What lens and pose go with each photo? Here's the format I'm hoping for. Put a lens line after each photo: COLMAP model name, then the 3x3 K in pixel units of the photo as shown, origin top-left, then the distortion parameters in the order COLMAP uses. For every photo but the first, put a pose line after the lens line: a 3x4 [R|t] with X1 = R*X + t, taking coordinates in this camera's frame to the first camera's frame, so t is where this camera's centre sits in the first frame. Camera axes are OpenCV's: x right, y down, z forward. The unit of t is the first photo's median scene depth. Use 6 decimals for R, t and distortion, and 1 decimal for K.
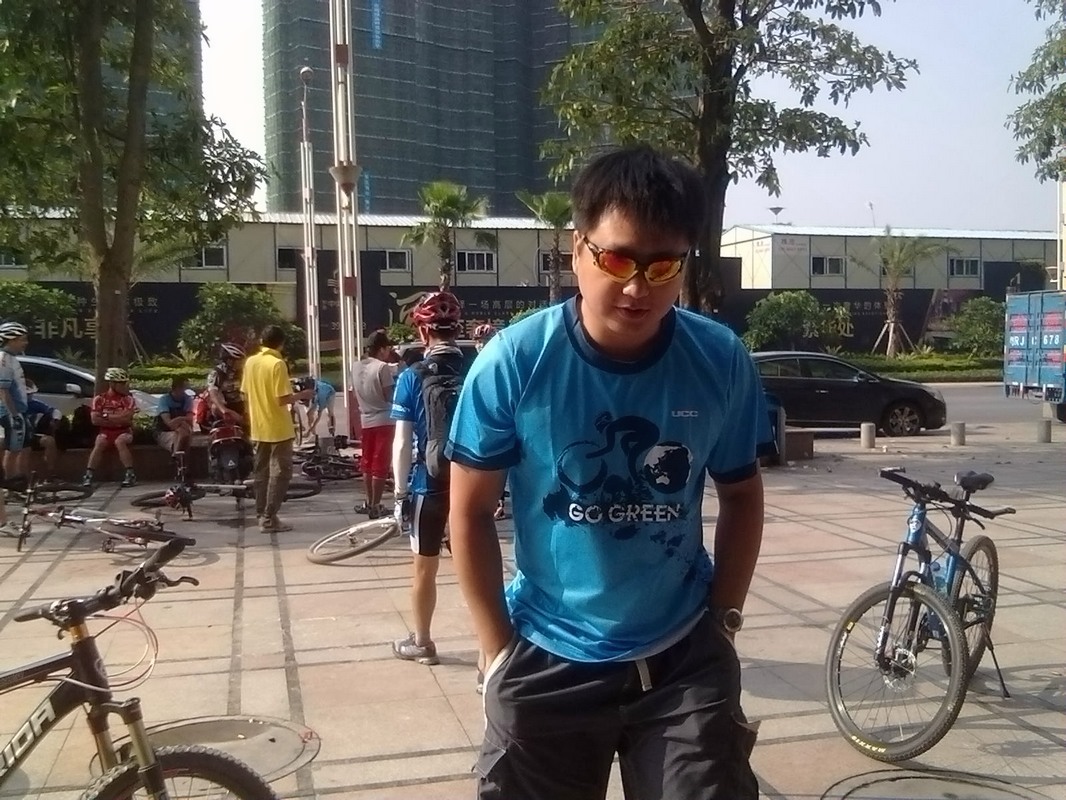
lens RADIAL K [[1052.4, 0, 533.0], [0, 1052.4, 400.0], [0, 0, 1]] dist [0.045174, -0.155671]
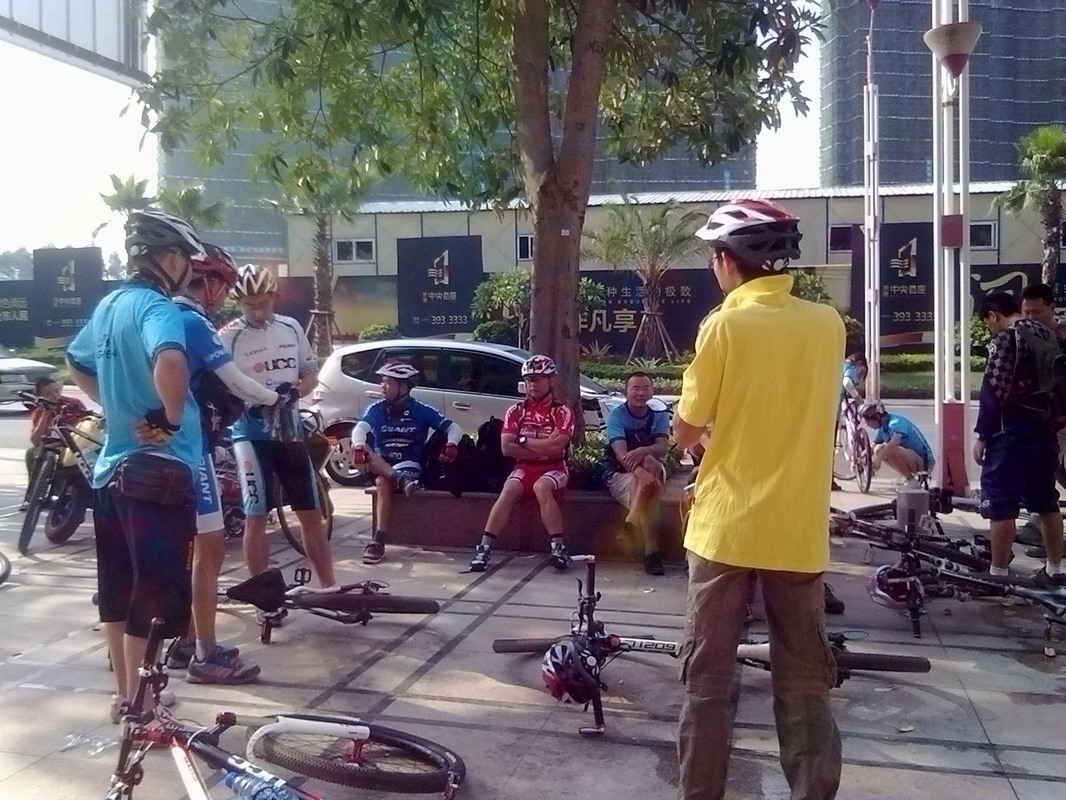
lens RADIAL K [[1052.4, 0, 533.0], [0, 1052.4, 400.0], [0, 0, 1]] dist [0.045174, -0.155671]
pose [[0.874030, 0.029273, -0.484990, -0.043427], [-0.029866, 0.999533, 0.006507, -0.003662], [0.484954, 0.008797, 0.874496, 0.176576]]
